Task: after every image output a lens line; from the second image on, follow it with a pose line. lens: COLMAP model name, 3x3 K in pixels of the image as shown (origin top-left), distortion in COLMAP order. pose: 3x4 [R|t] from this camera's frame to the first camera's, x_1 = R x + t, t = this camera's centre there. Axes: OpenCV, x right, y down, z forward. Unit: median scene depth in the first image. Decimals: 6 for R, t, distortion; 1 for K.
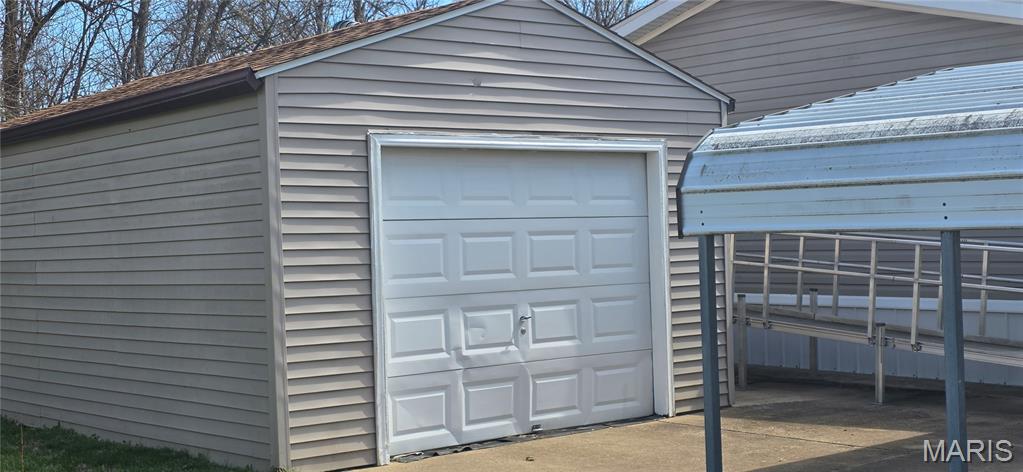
lens RADIAL K [[1353.3, 0, 513.2], [0, 1353.3, 241.1], [0, 0, 1]] dist [0.154087, 0.000000]
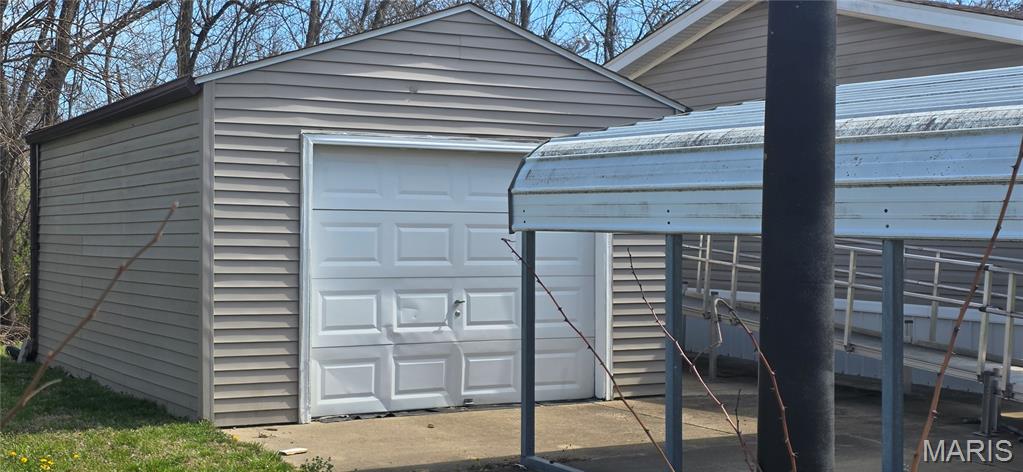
lens RADIAL K [[1353.3, 0, 509.4], [0, 1353.3, 230.8], [0, 0, 1]] dist [0.154087, 0.000000]
pose [[0.981265, 0.036081, -0.189256, 0.265456], [-0.036459, 0.999334, 0.001485, -0.004823], [0.189184, 0.005443, 0.981927, -0.085625]]
